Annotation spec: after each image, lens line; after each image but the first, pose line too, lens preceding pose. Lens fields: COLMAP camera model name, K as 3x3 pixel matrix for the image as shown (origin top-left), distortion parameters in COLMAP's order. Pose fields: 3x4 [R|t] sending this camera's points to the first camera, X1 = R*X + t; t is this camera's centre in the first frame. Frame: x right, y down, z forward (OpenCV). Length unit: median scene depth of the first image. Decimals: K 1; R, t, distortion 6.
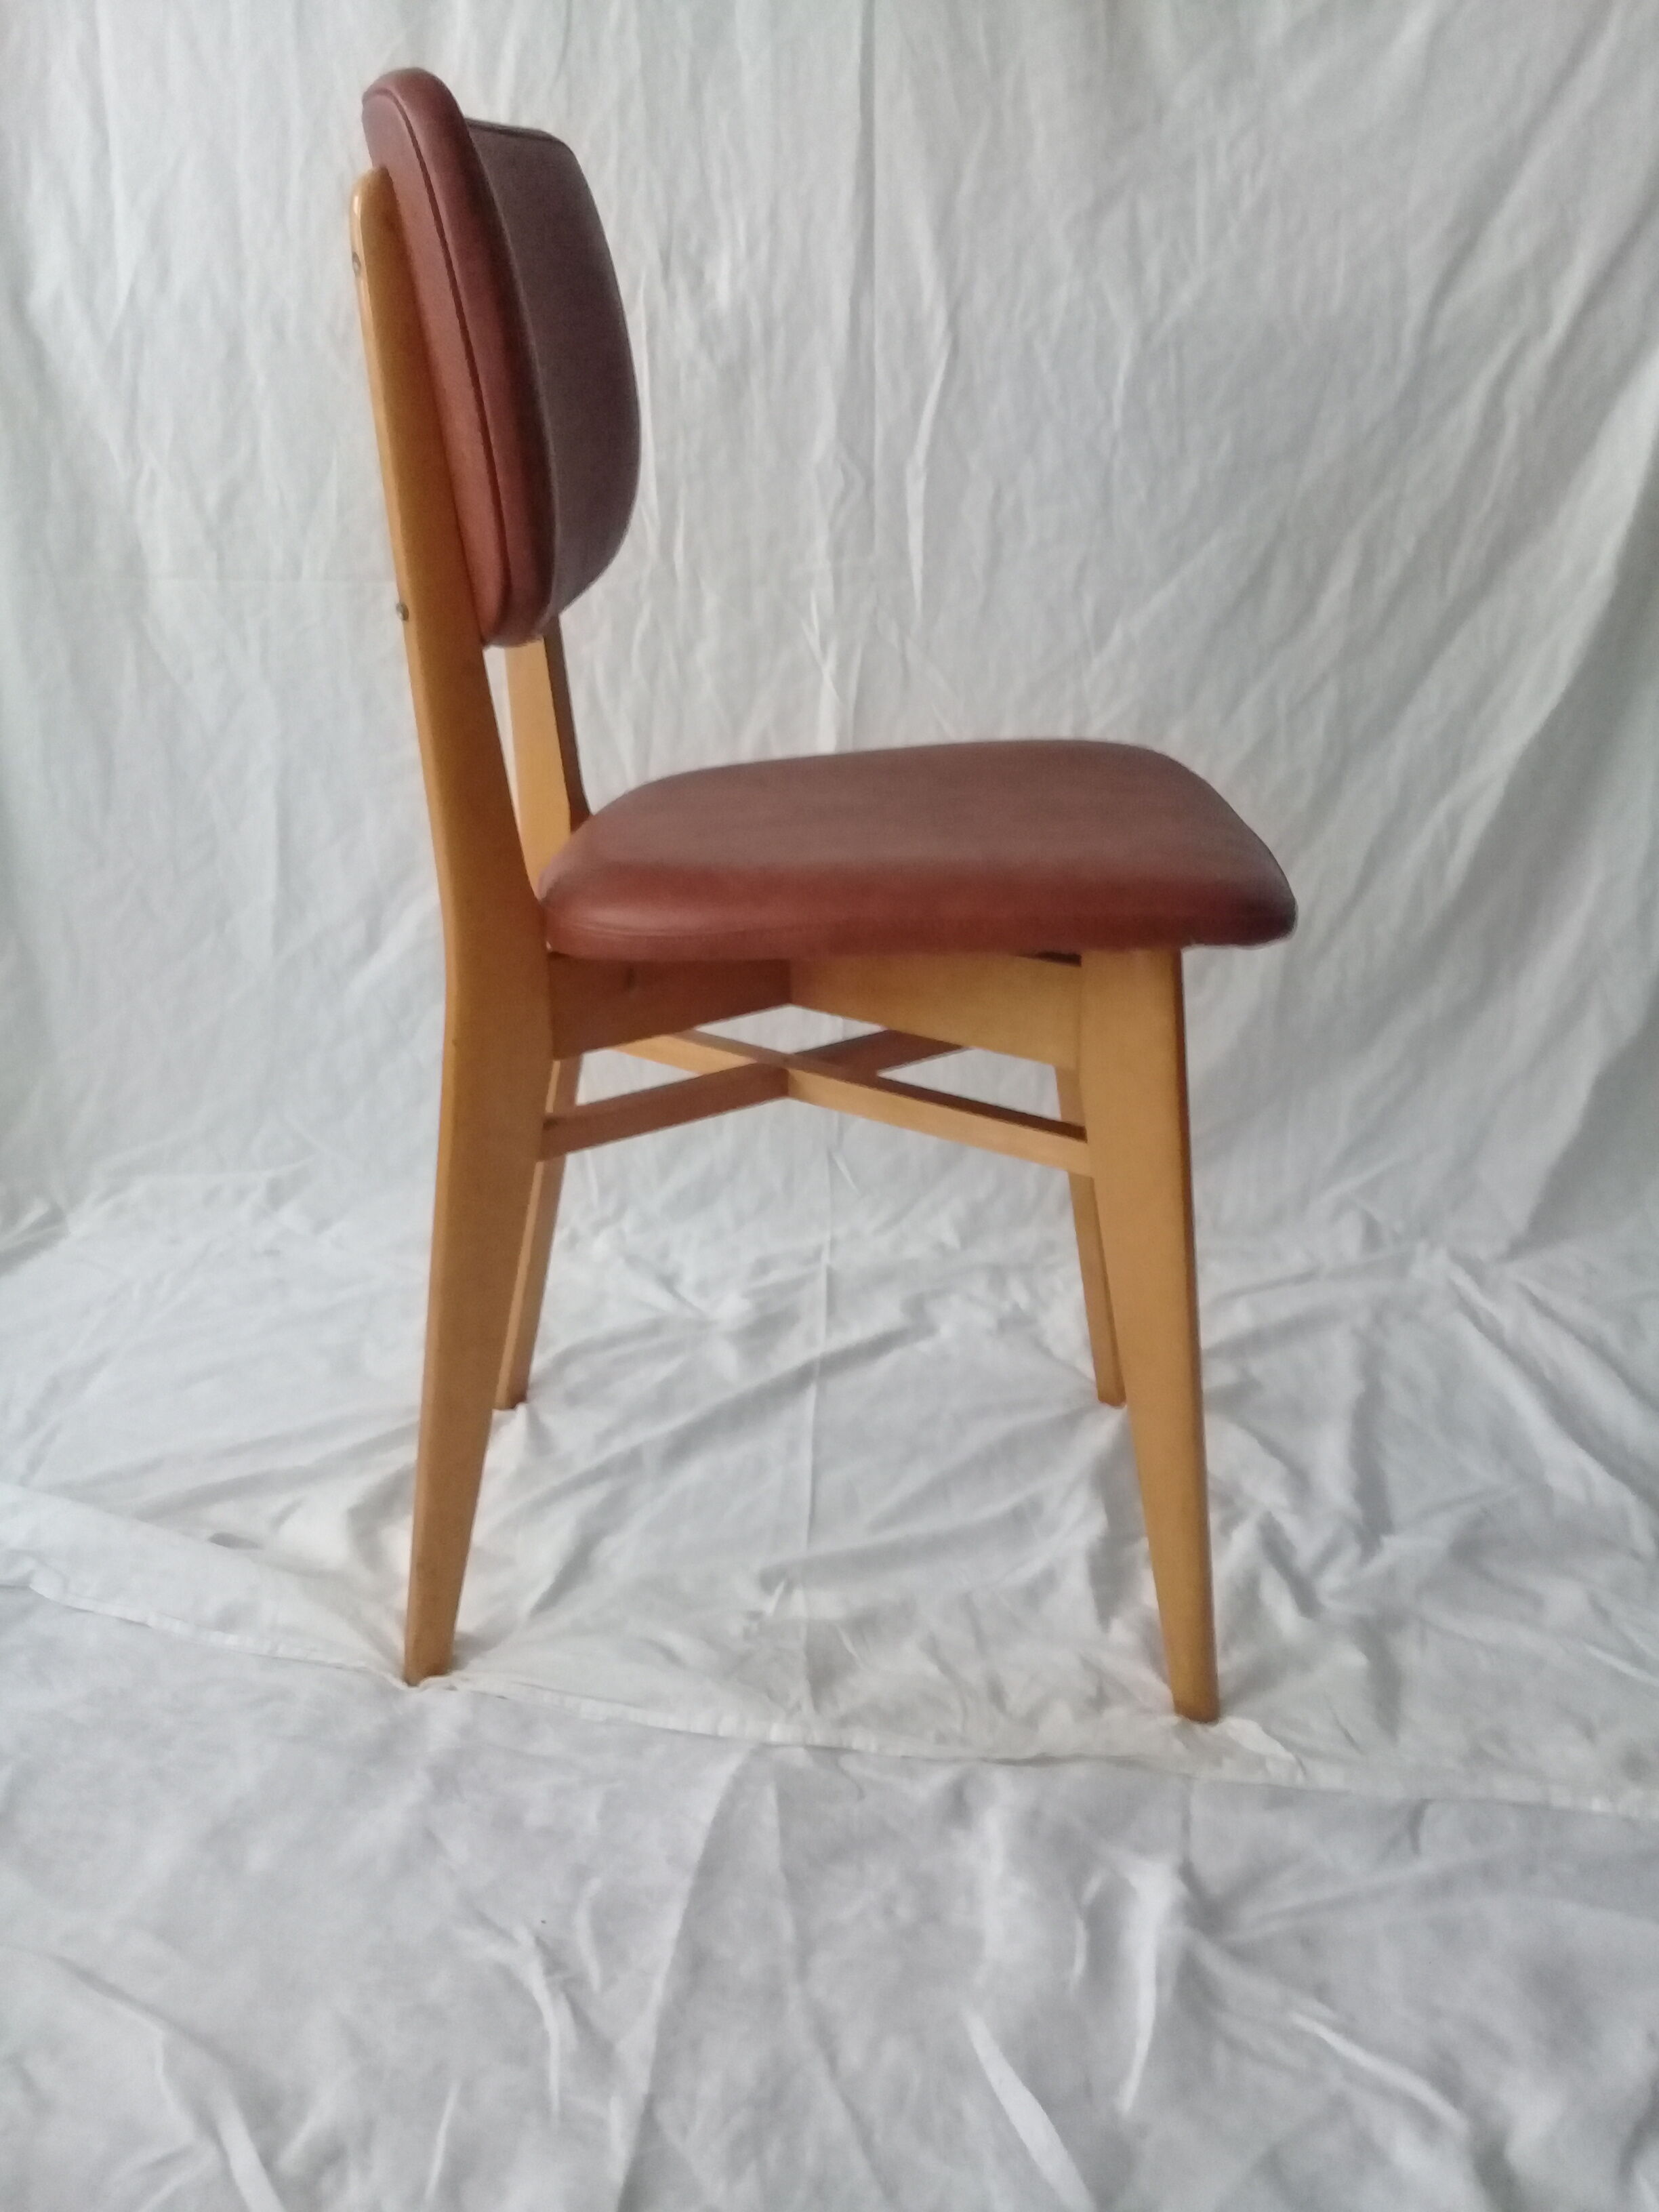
lens RADIAL K [[2080.0, 0, 805.8], [0, 2080.0, 1096.1], [0, 0, 1]] dist [0.013231, 0.000000]
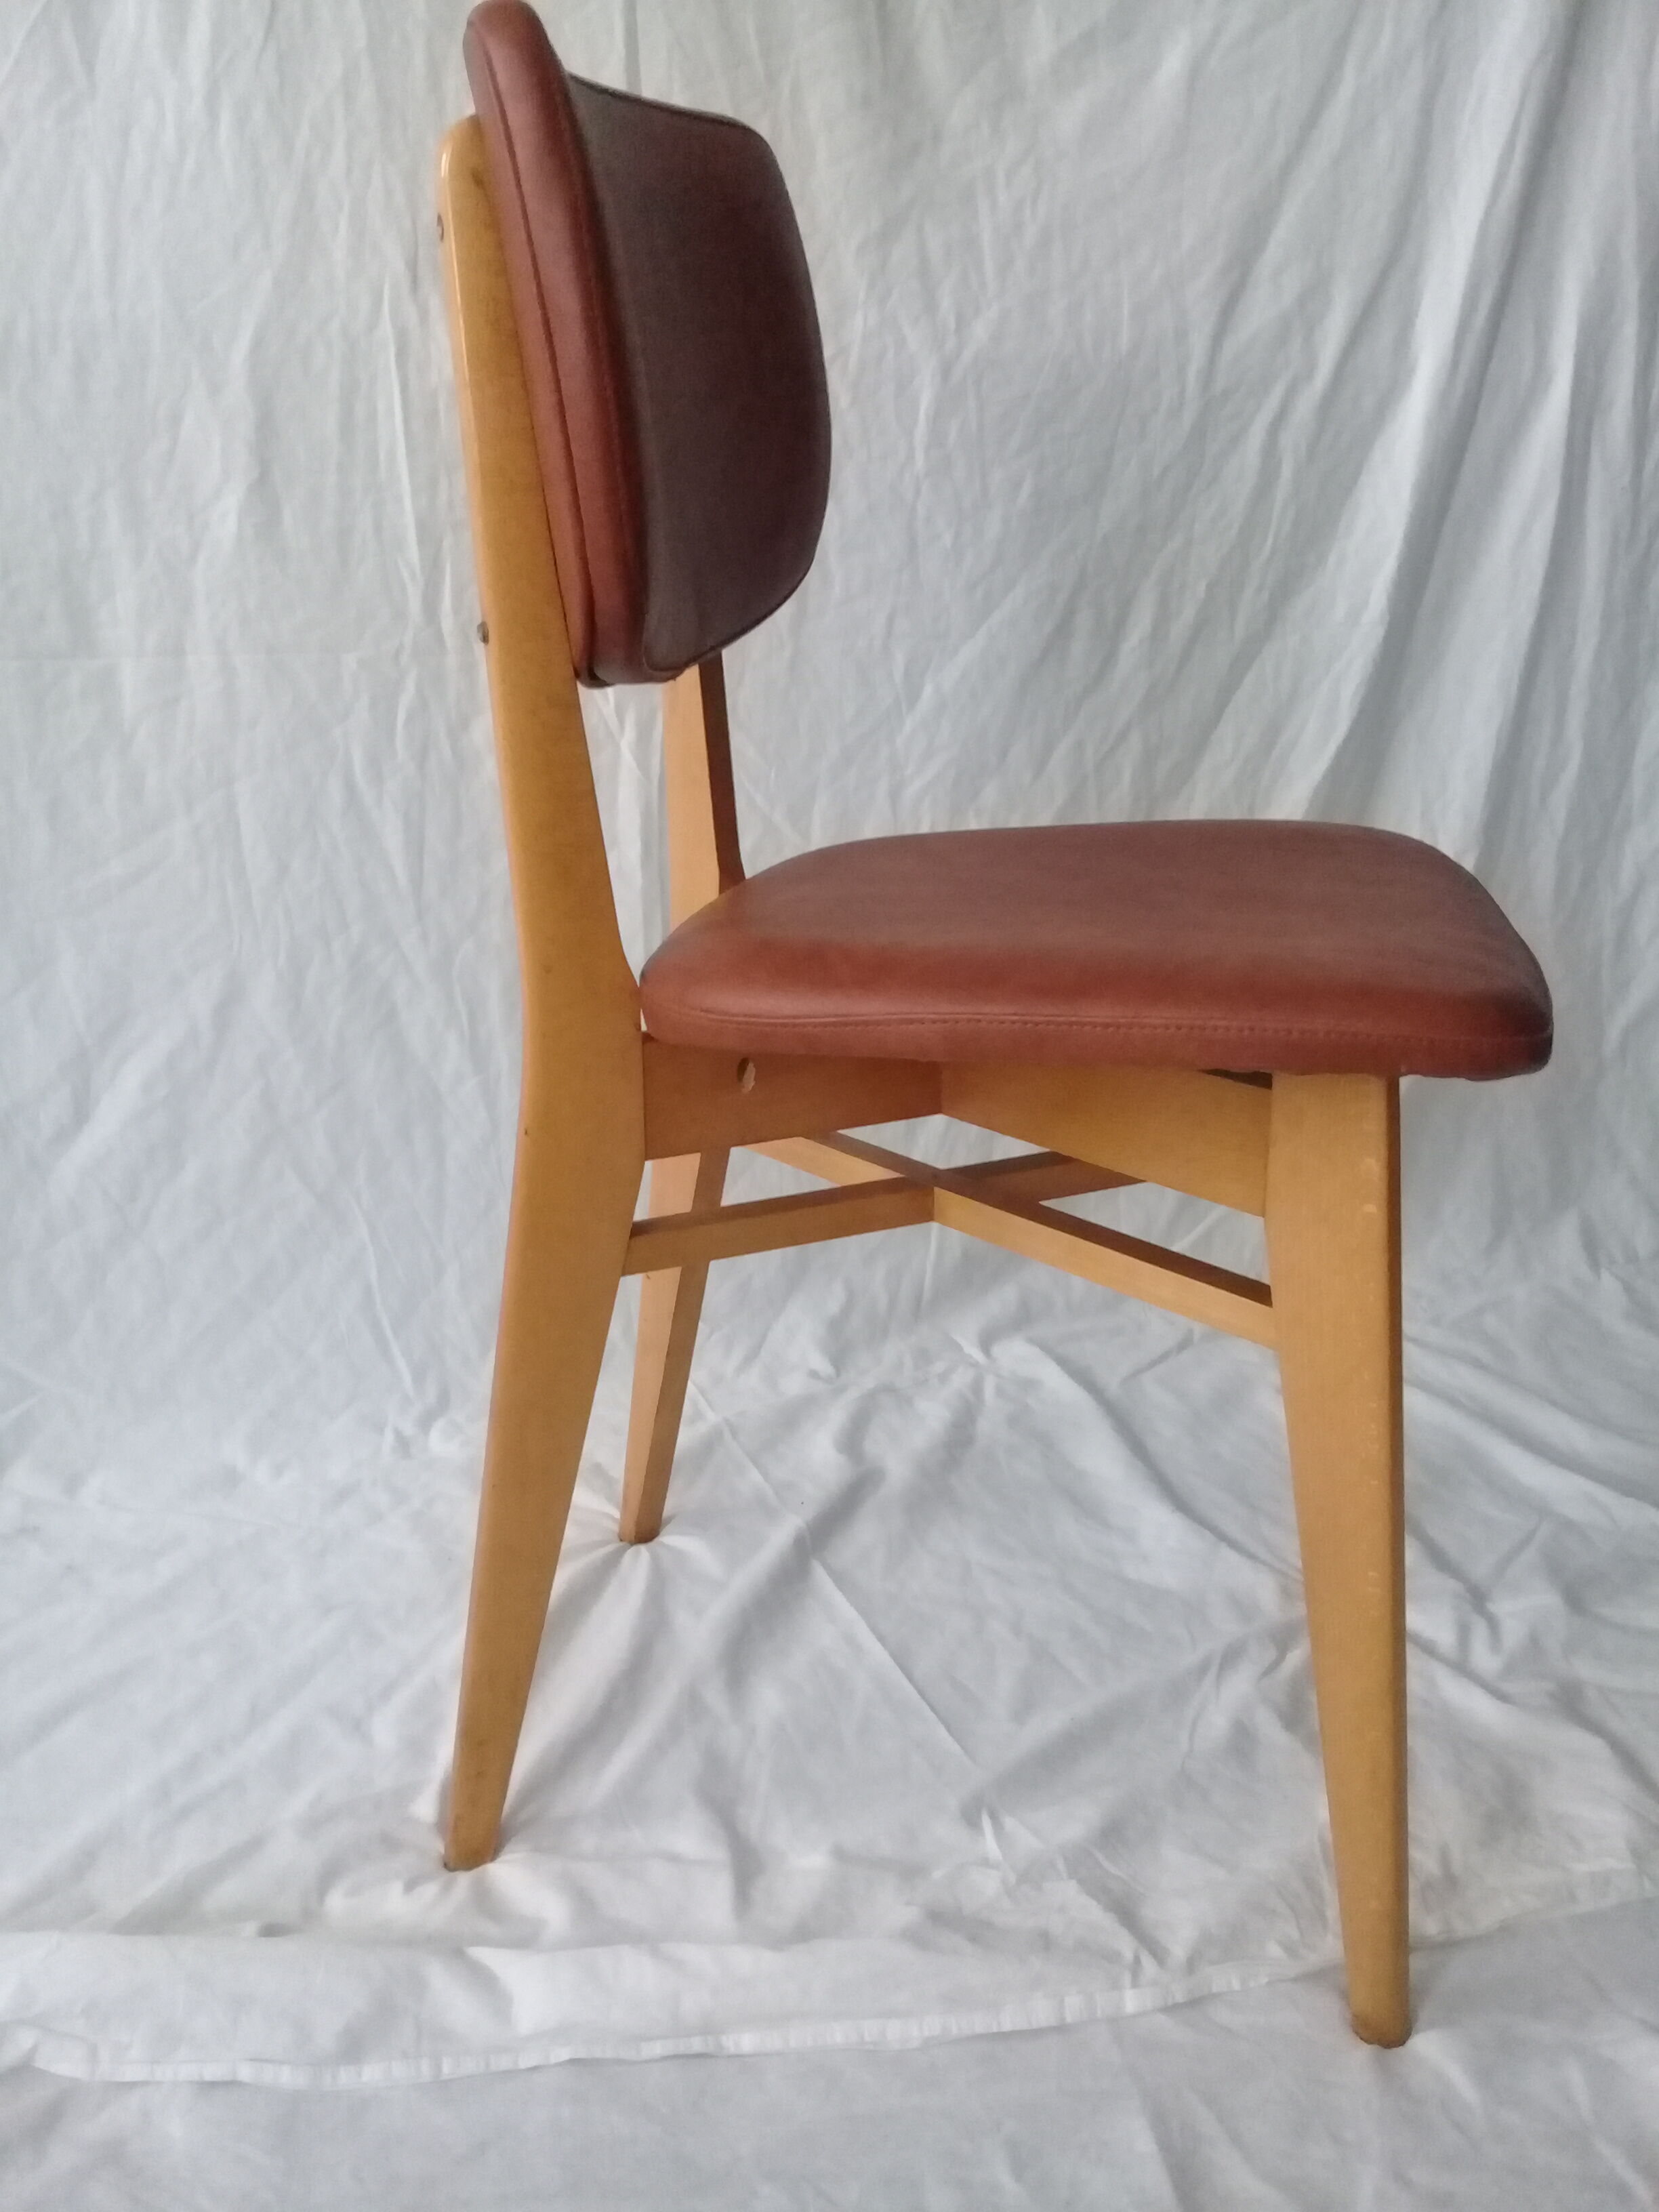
lens RADIAL K [[2080.0, 0, 822.9], [0, 2080.0, 1082.4], [0, 0, 1]] dist [0.013231, 0.000000]
pose [[0.914221, -0.110111, 0.389968, -0.286500], [0.128979, 0.991393, -0.022444, -0.035270], [-0.384141, 0.070816, 0.920555, 0.185326]]
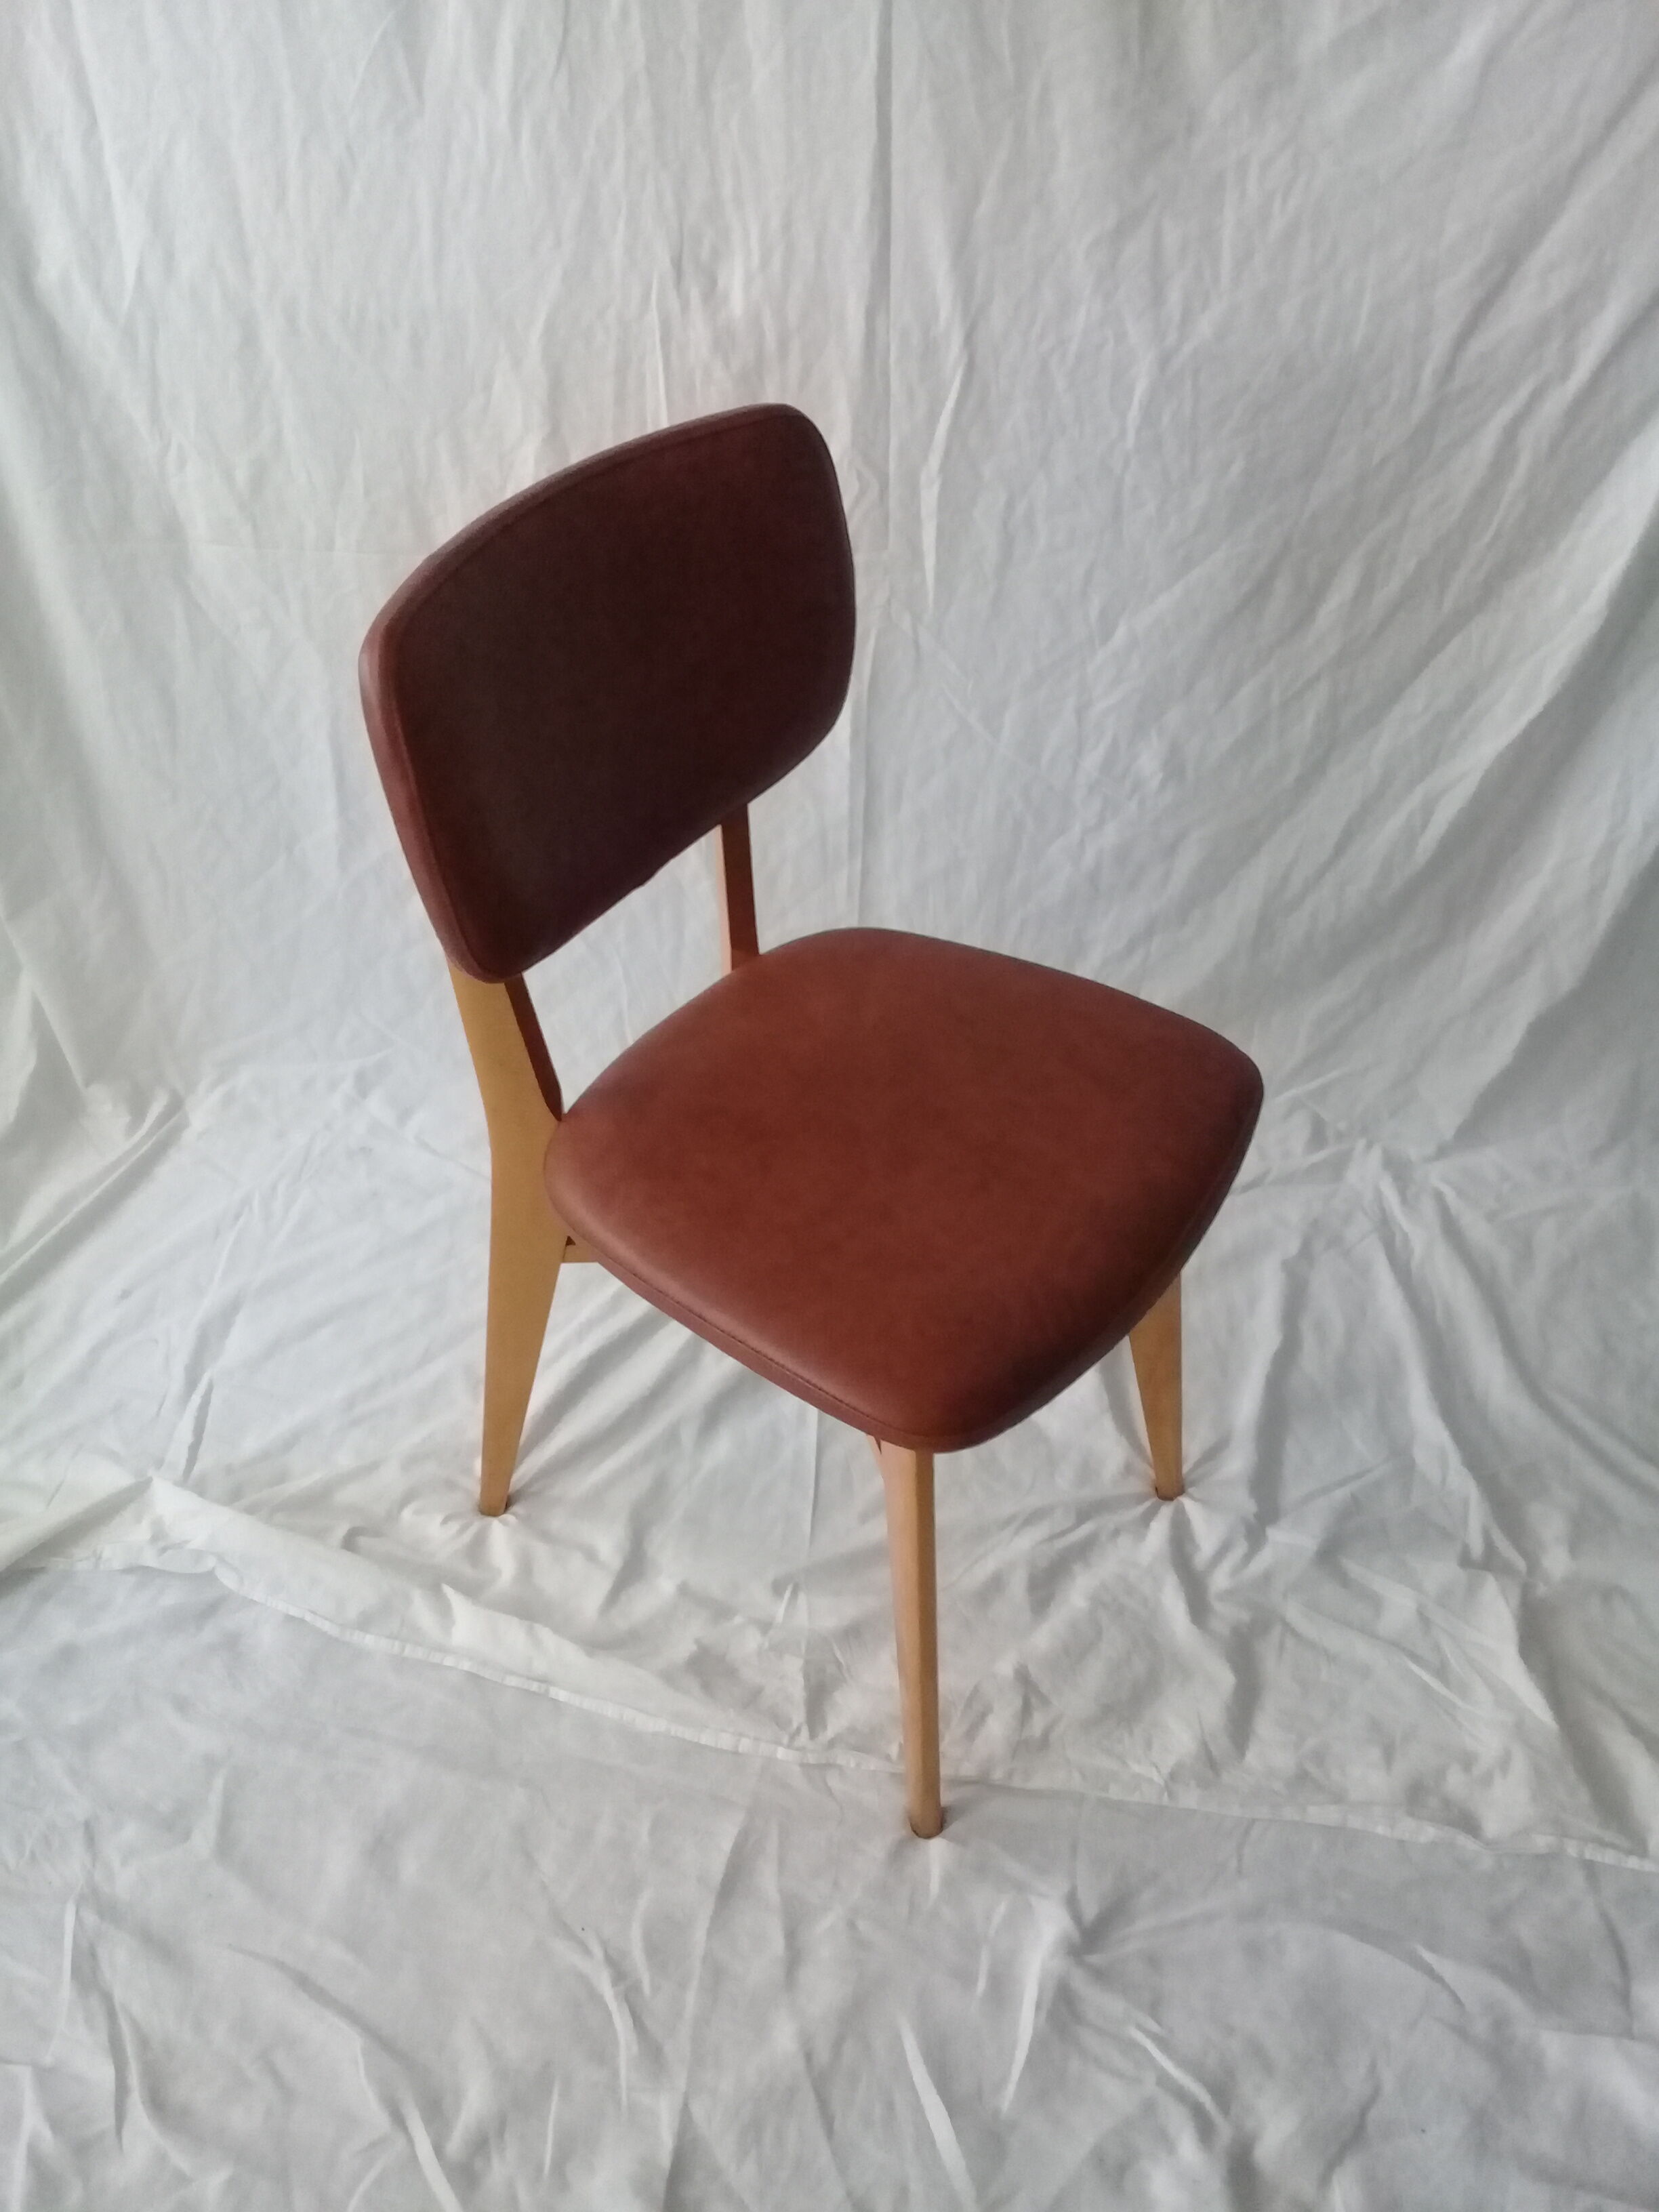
lens RADIAL K [[2080.0, 0, 811.9], [0, 2080.0, 1093.2], [0, 0, 1]] dist [0.013231, 0.000000]
pose [[0.999527, 0.010276, -0.028970, 0.028815], [0.001961, 0.919222, 0.393734, -0.437444], [0.030676, -0.393605, 0.918768, -0.051587]]
